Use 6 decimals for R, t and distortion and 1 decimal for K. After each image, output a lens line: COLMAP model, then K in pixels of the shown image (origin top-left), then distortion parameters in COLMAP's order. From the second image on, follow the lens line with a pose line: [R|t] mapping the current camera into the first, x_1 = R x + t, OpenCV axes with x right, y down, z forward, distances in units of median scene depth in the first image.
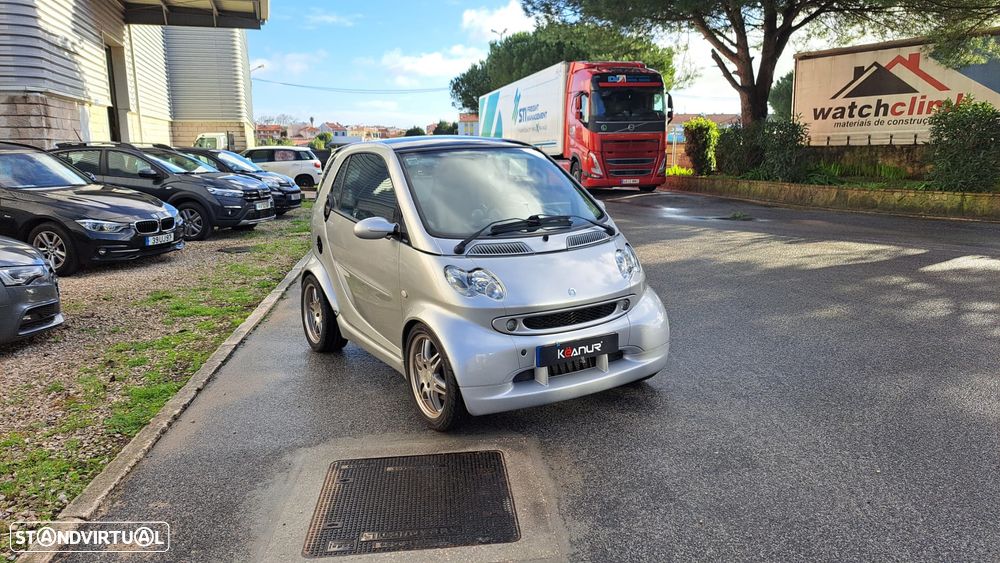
lens RADIAL K [[719.9, 0, 499.7], [0, 719.9, 286.3], [0, 0, 1]] dist [0.066827, -0.064145]
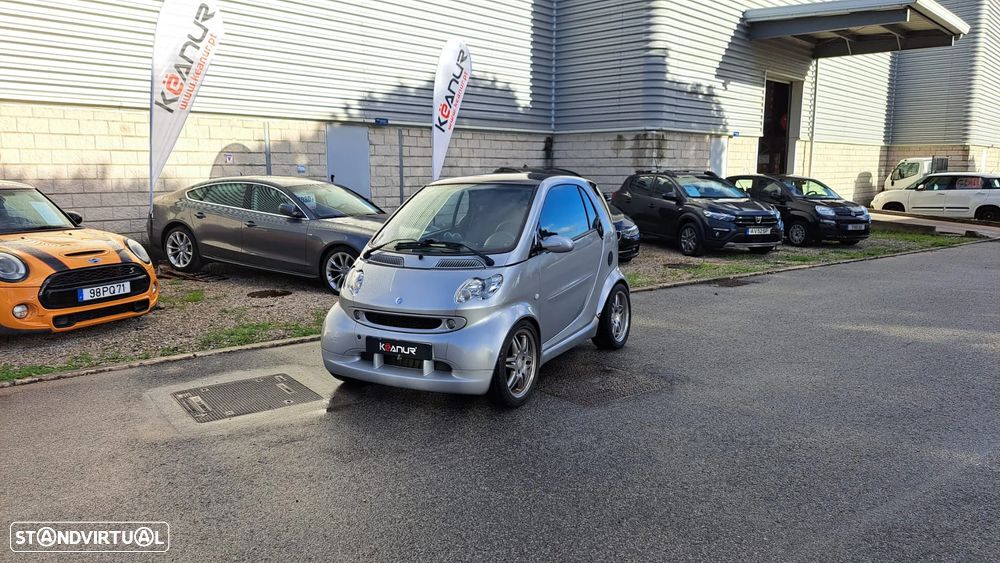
lens RADIAL K [[719.9, 0, 504.8], [0, 719.9, 282.2], [0, 0, 1]] dist [0.066827, -0.064145]
pose [[0.509565, 0.147063, -0.847771, 0.284374], [-0.176030, 0.982264, 0.064588, -0.031131], [0.842233, 0.116321, 0.526415, 0.112520]]
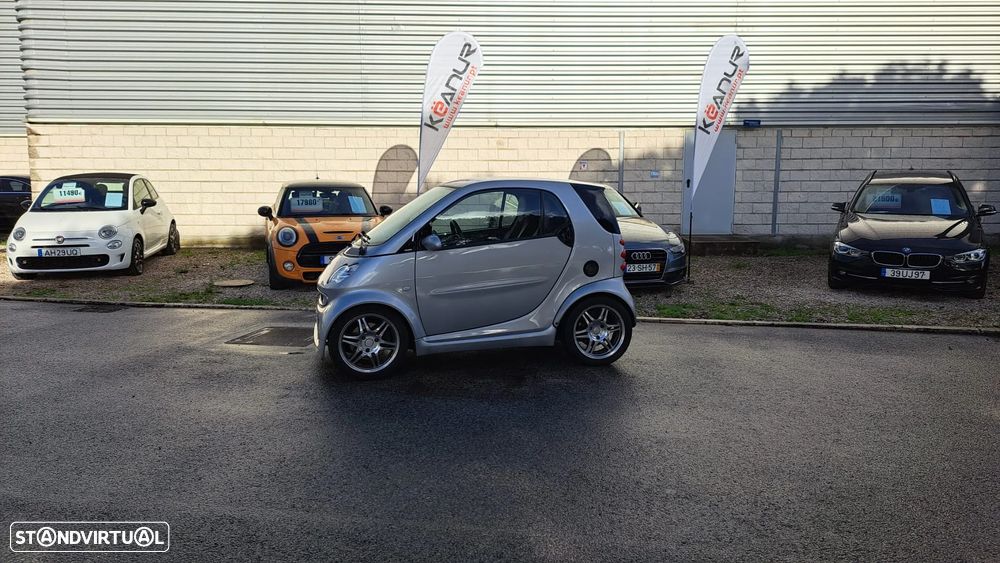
lens RADIAL K [[719.9, 0, 507.3], [0, 719.9, 279.0], [0, 0, 1]] dist [0.066827, -0.064145]
pose [[-0.268510, 0.153311, -0.950998, 0.340510], [-0.185672, 0.960503, 0.207267, -0.089235], [0.945213, 0.232227, -0.229440, 0.397941]]
